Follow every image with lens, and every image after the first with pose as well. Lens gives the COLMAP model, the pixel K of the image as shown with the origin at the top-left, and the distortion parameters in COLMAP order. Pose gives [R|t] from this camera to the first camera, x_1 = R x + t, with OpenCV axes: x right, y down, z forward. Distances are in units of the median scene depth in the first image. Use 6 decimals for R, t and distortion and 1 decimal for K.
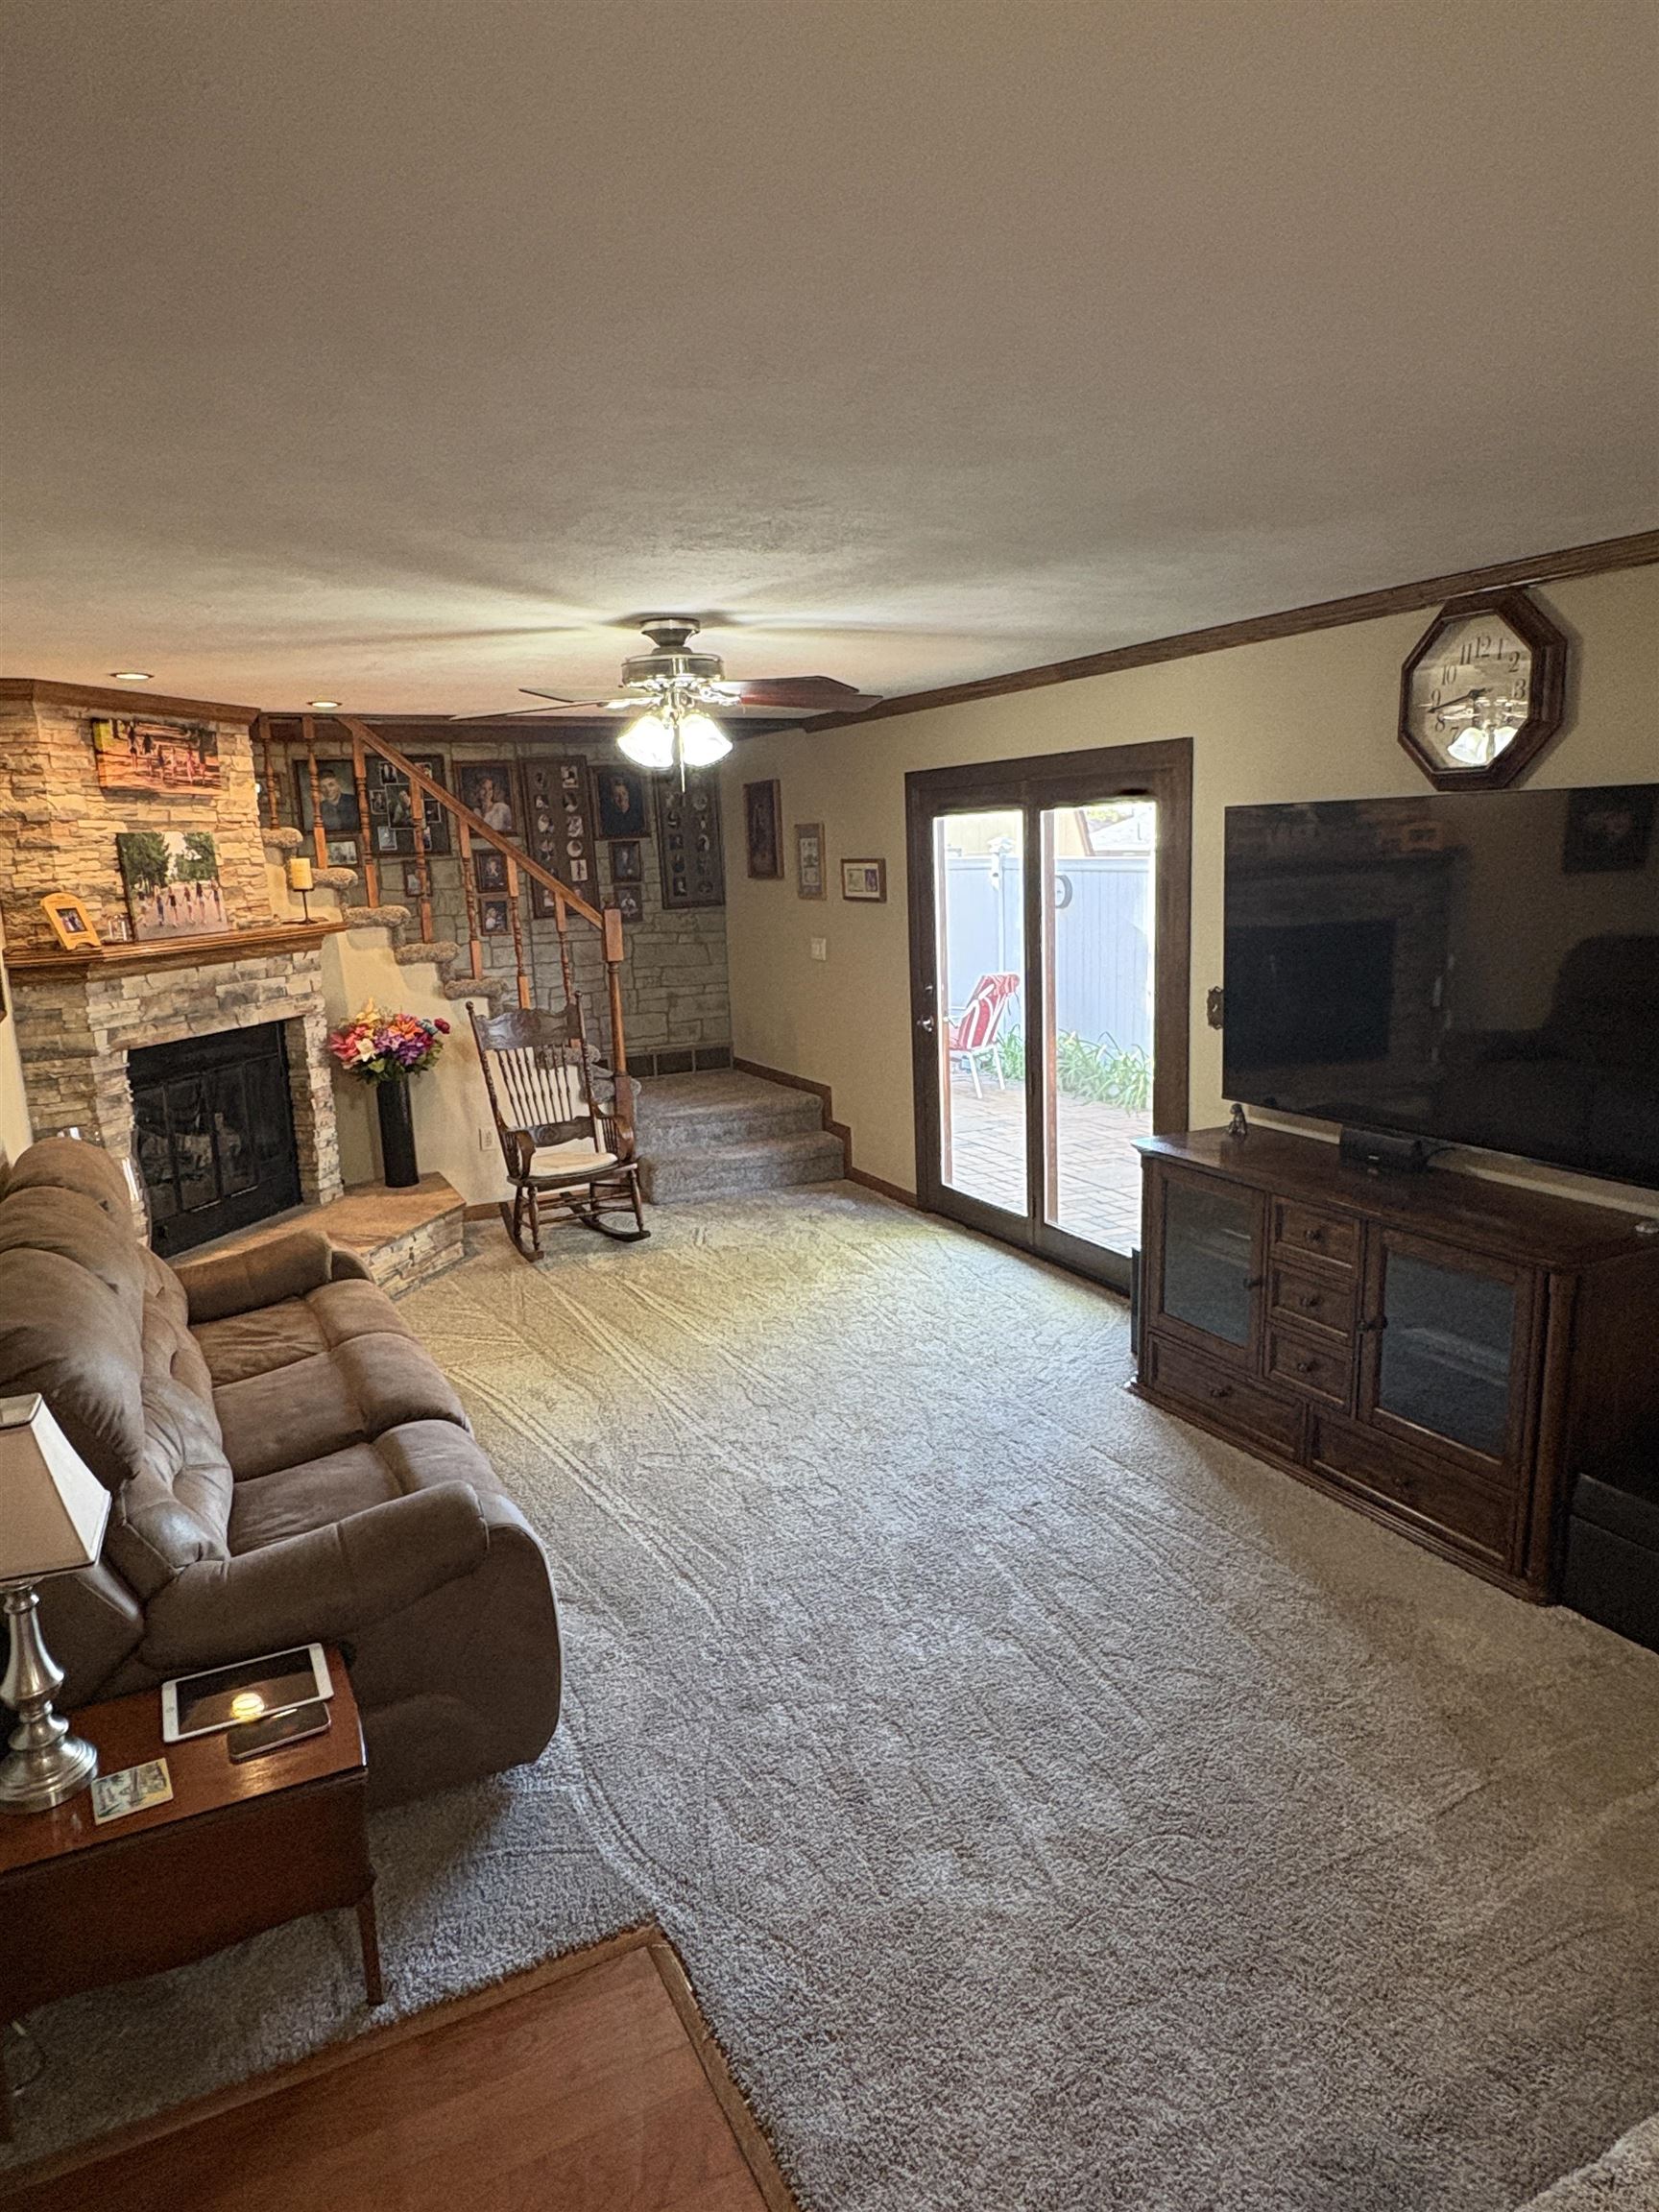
lens RADIAL K [[1361.8, 0, 829.8], [0, 1361.8, 1111.5], [0, 0, 1]] dist [-0.003442, -0.000386]
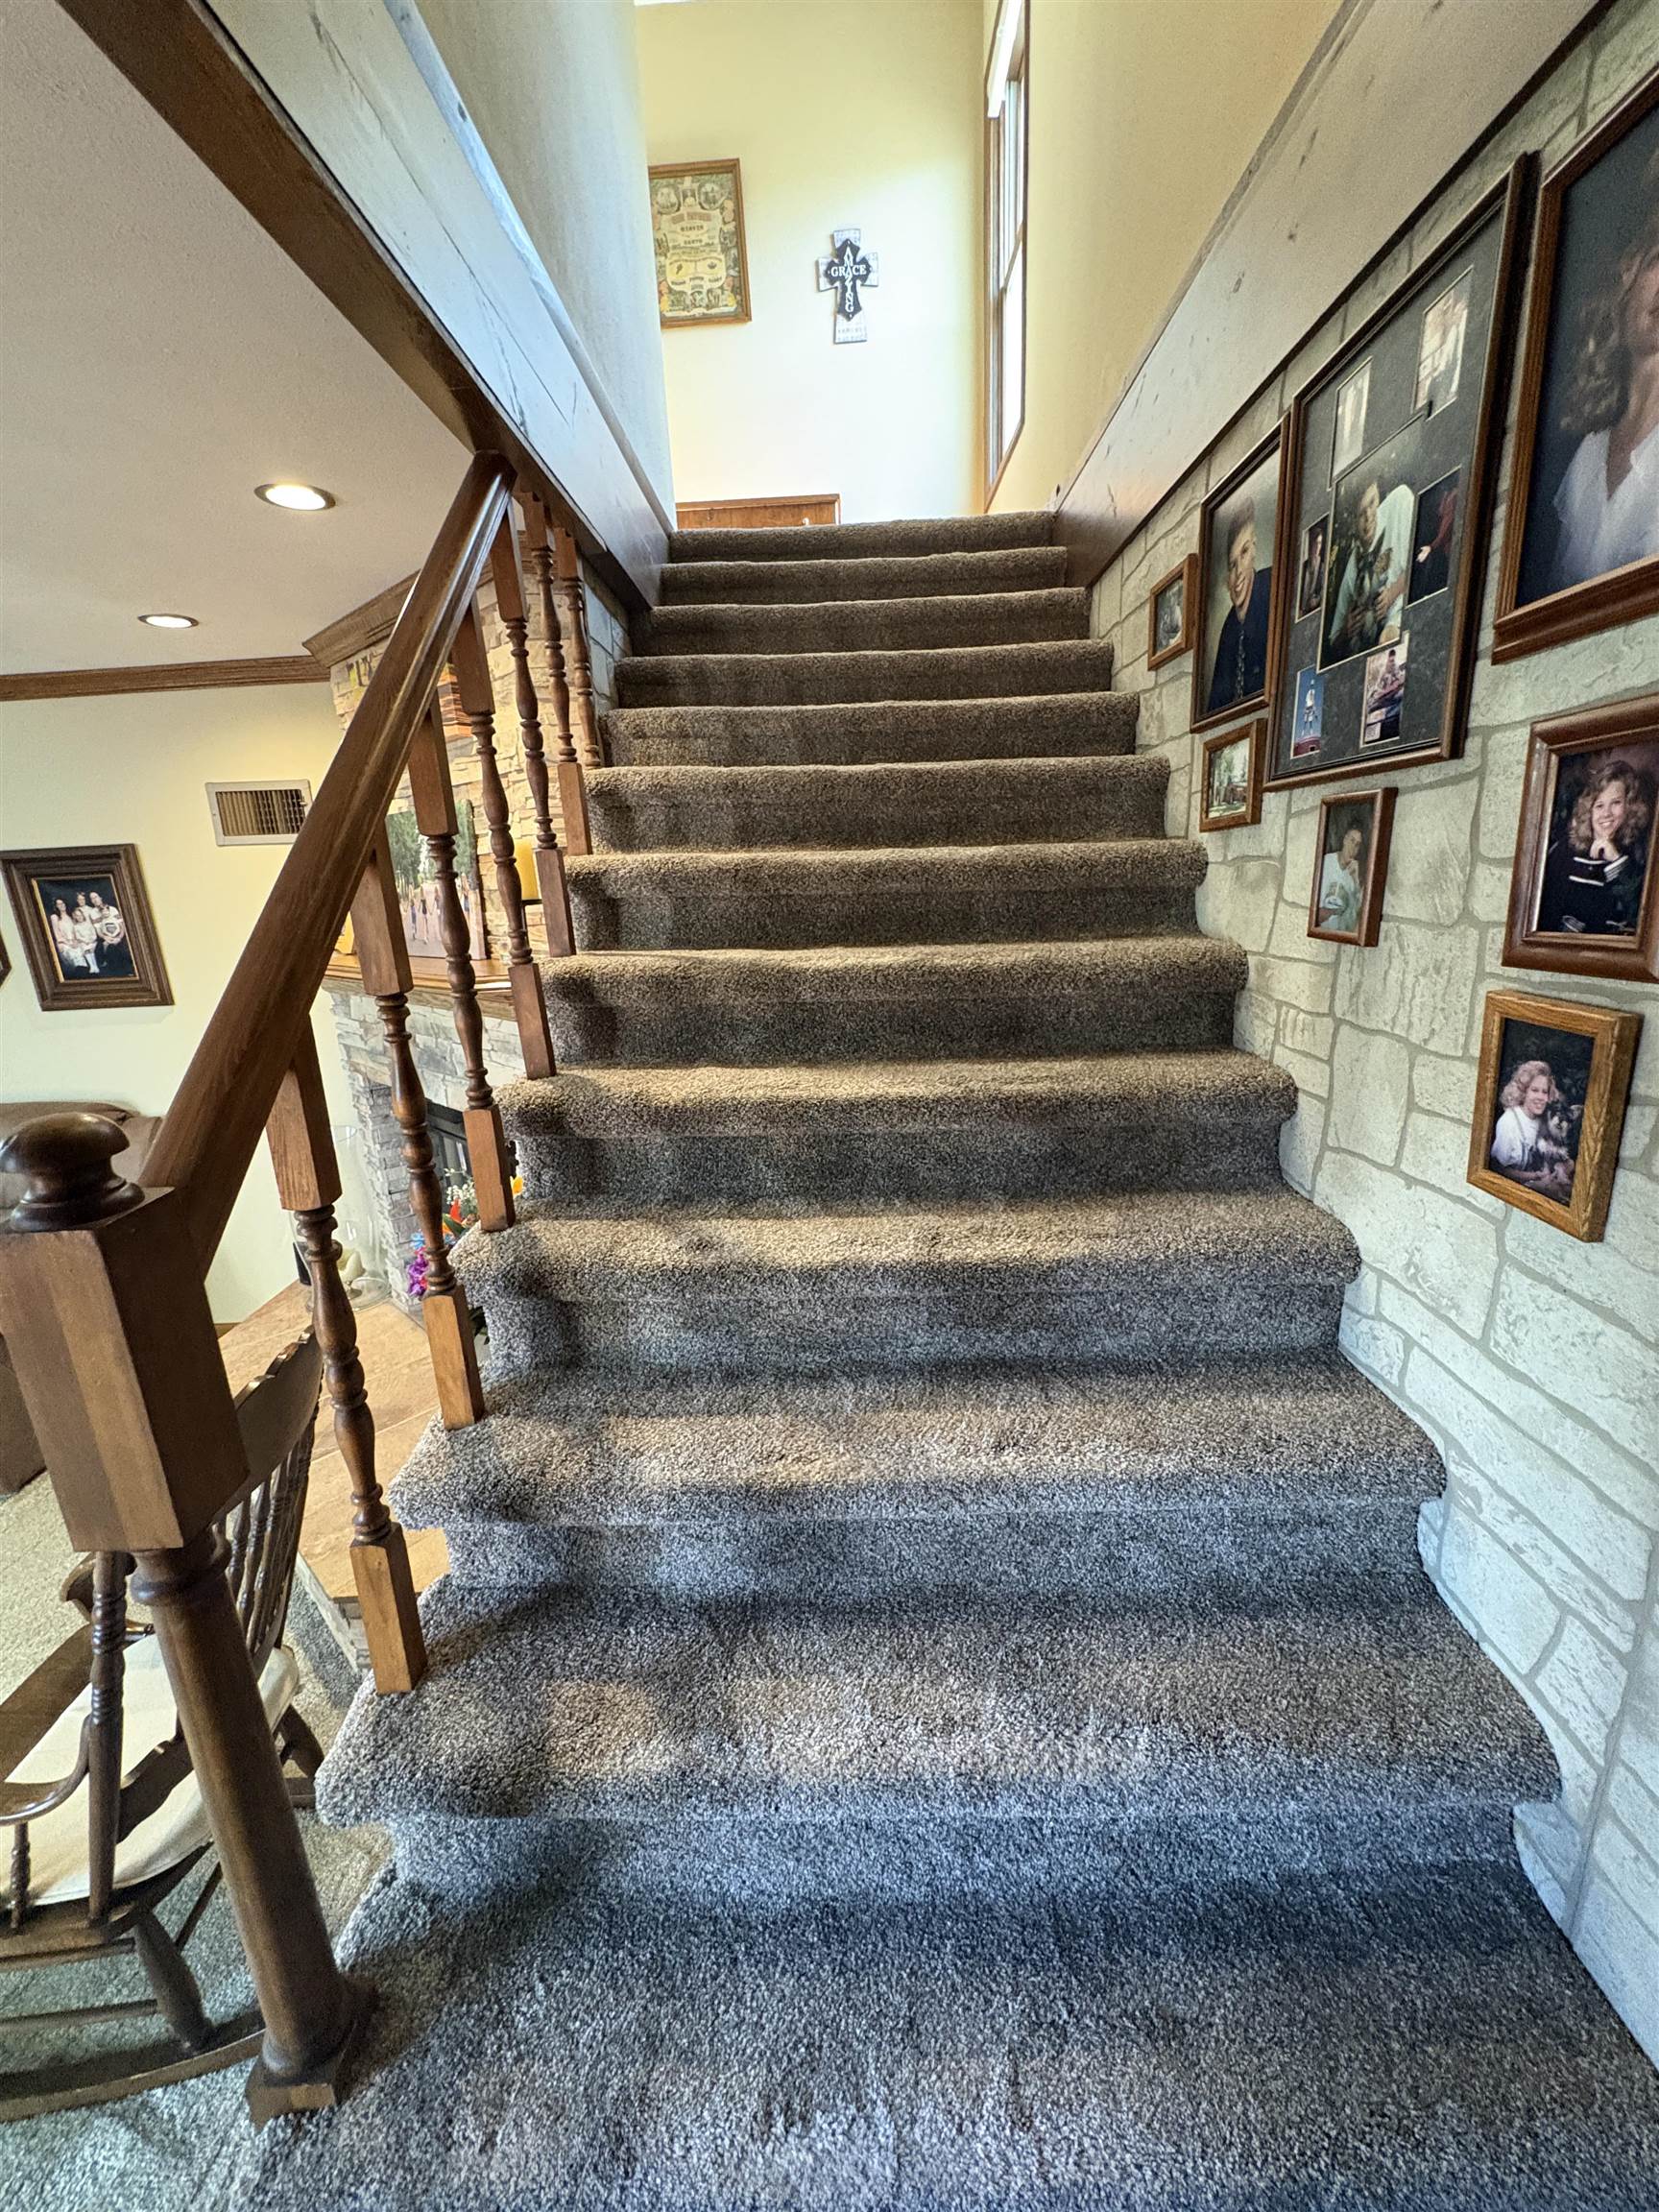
lens RADIAL K [[892.8, 0, 825.5], [0, 892.8, 1108.9], [0, 0, 1]] dist [0.002846, -0.000005]
pose [[-0.464964, 0.278662, -0.840331, -0.124818], [-0.113245, 0.922656, 0.368621, -0.202328], [0.878057, 0.266559, -0.397445, 1.115247]]
